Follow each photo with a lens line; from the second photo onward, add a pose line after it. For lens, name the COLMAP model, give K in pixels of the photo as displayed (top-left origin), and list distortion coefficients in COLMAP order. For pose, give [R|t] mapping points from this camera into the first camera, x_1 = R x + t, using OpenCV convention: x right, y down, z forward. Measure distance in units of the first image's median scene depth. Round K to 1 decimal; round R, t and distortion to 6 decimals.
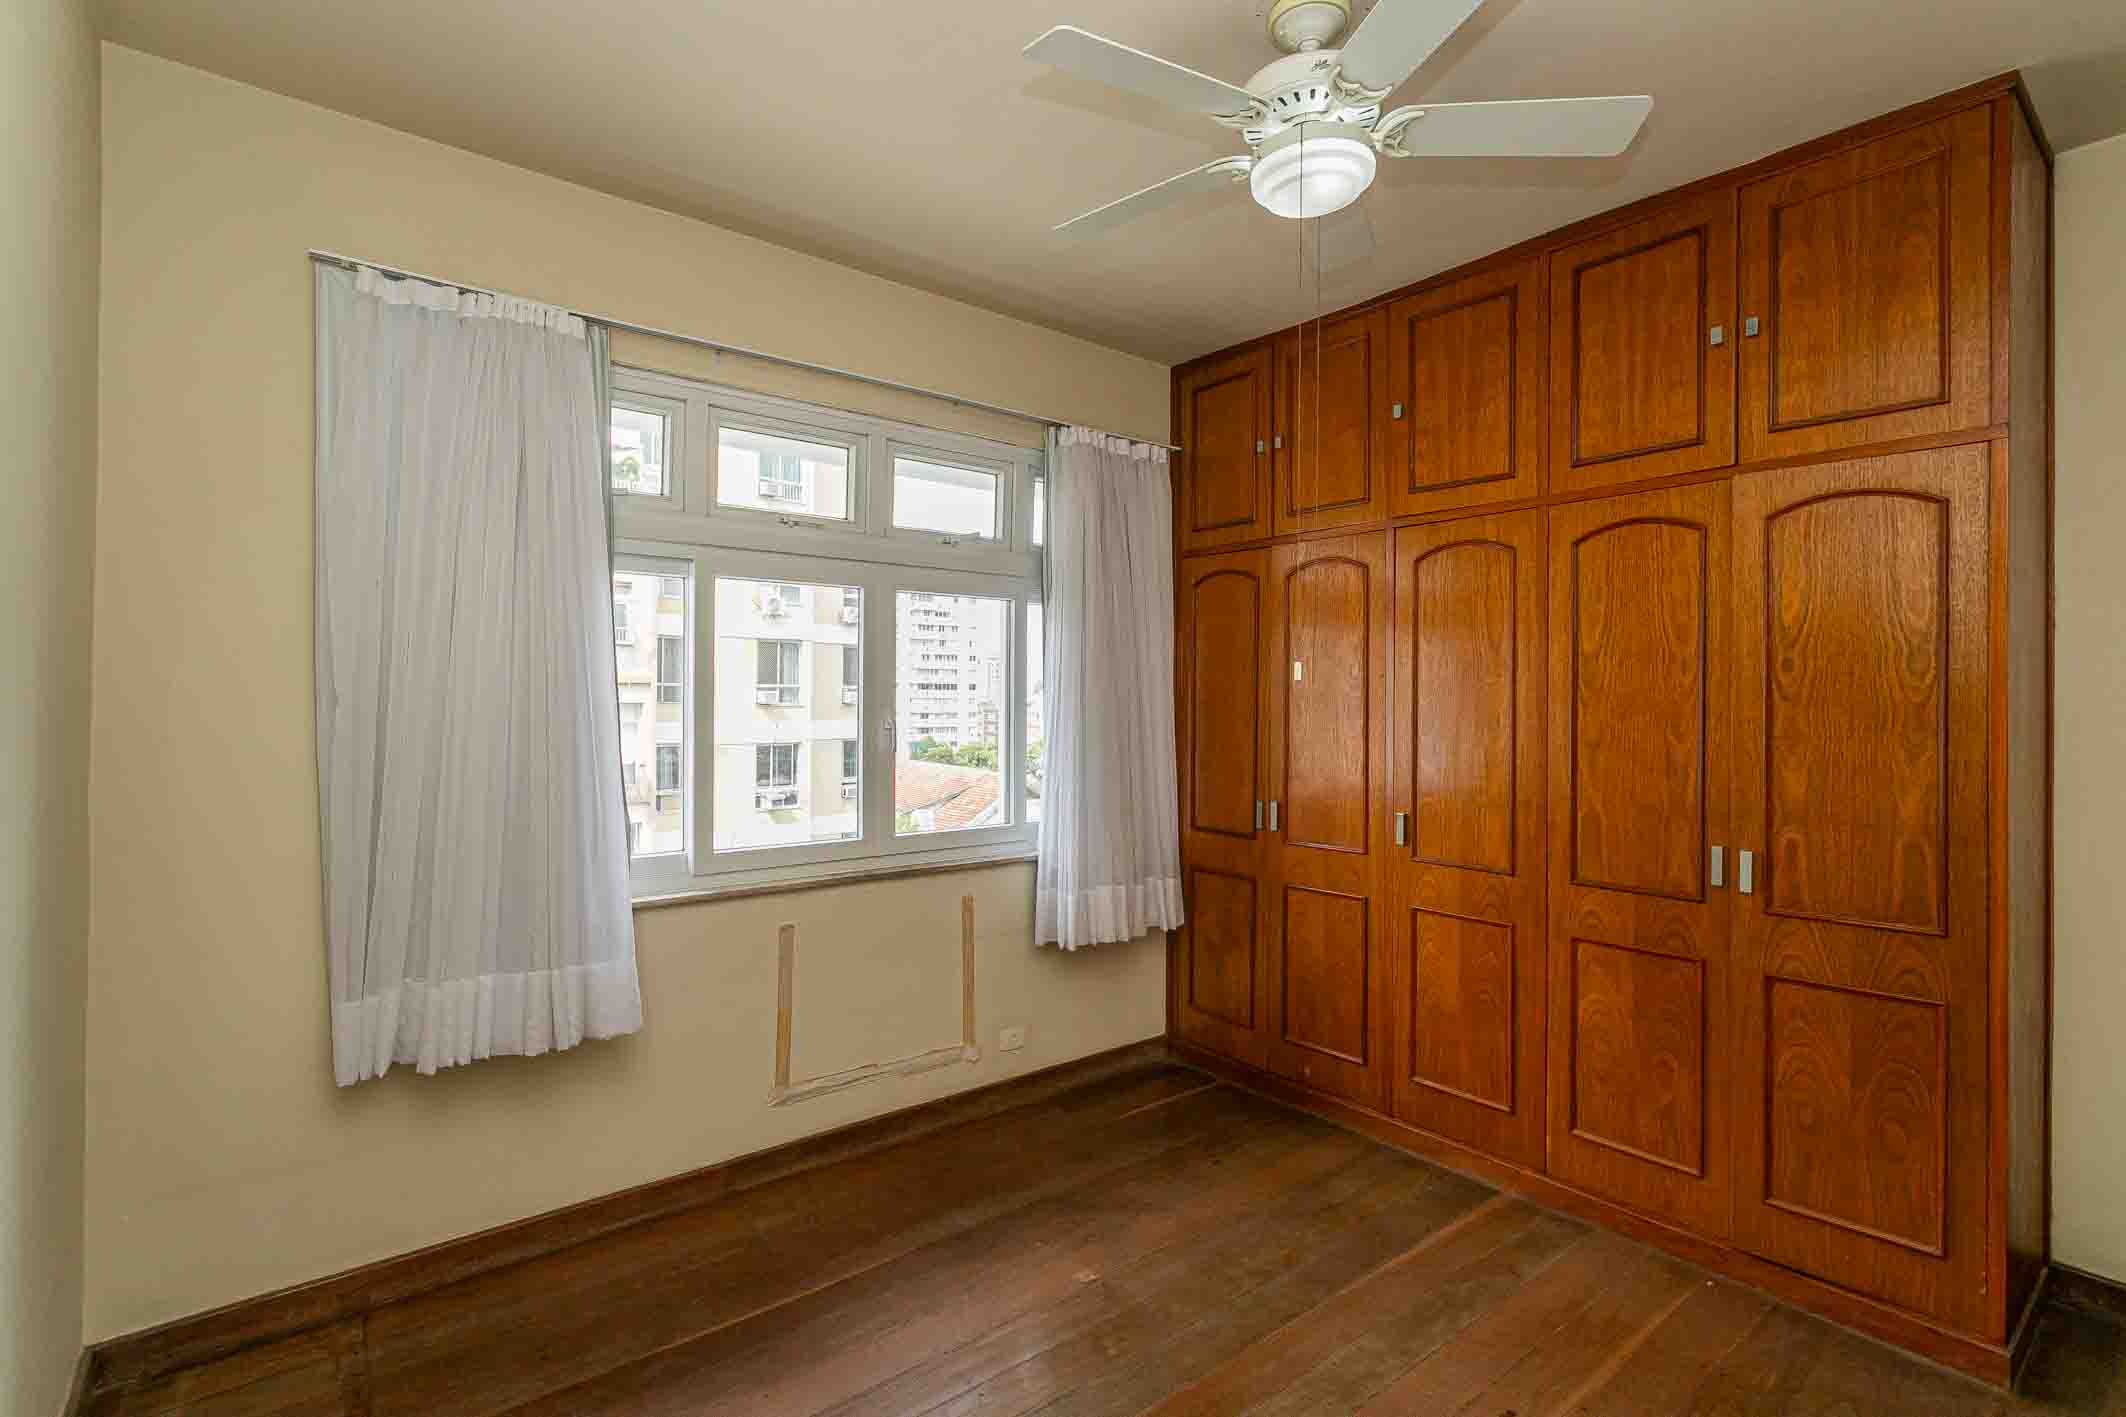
lens RADIAL K [[1000.5, 0, 1066.2], [0, 1000.5, 693.3], [0, 0, 1]] dist [-0.000249, 0.001169]
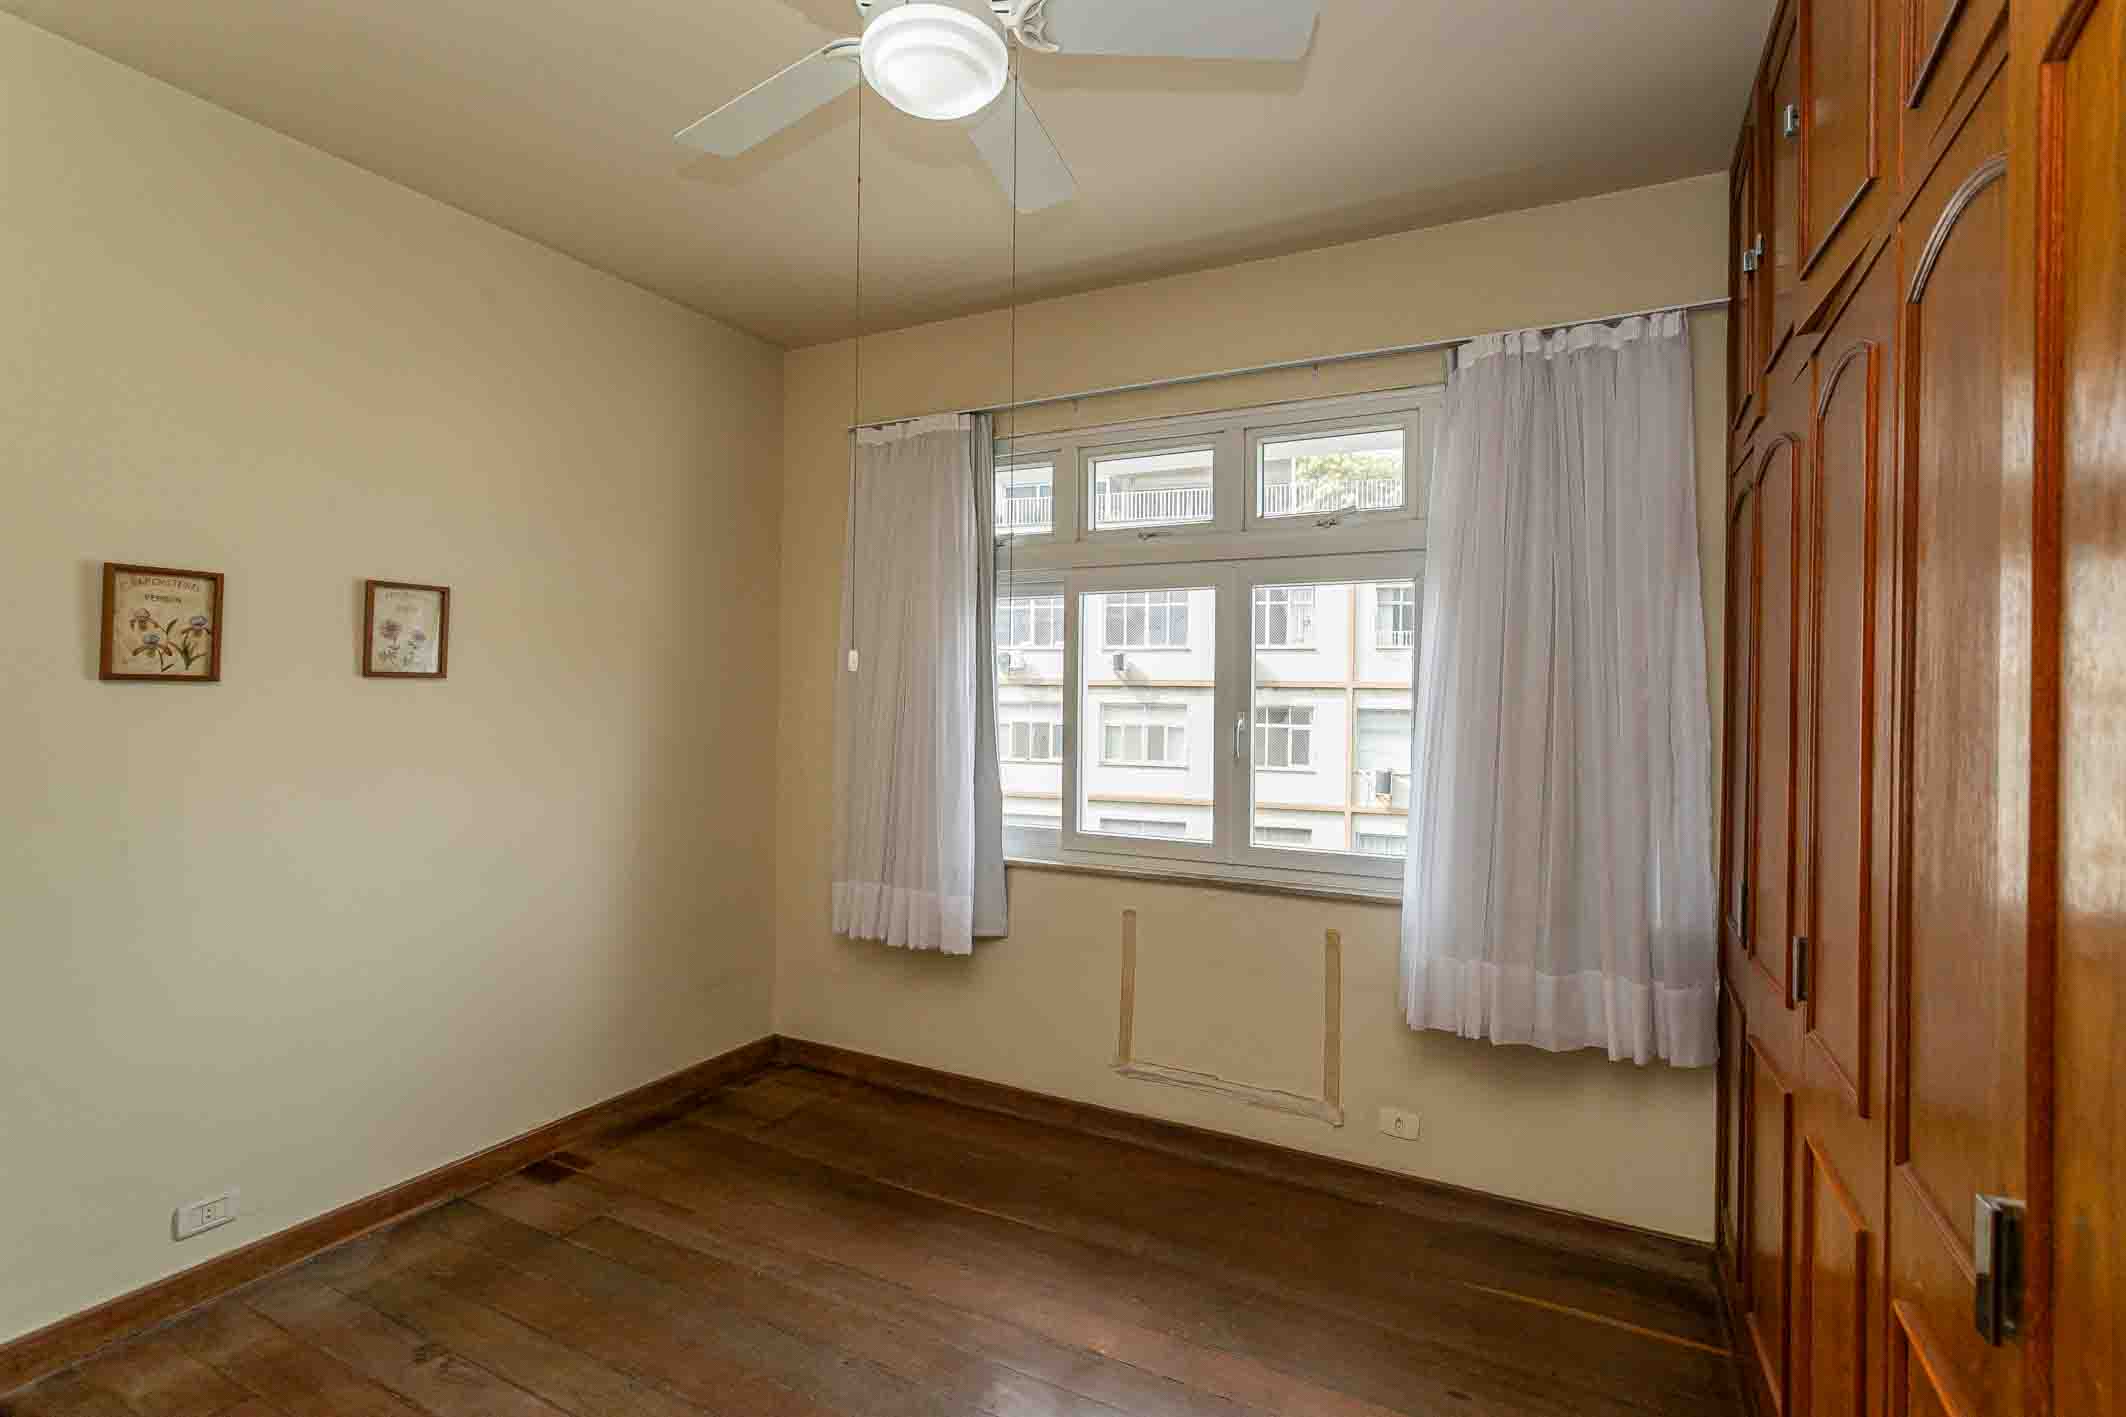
lens RADIAL K [[1000.5, 0, 1066.2], [0, 1000.5, 693.3], [0, 0, 1]] dist [-0.000249, 0.001169]
pose [[0.398548, -0.004482, -0.917137, 0.983296], [-0.006792, 0.999946, -0.007838, 0.010958], [0.917122, 0.009353, 0.398496, 0.728165]]
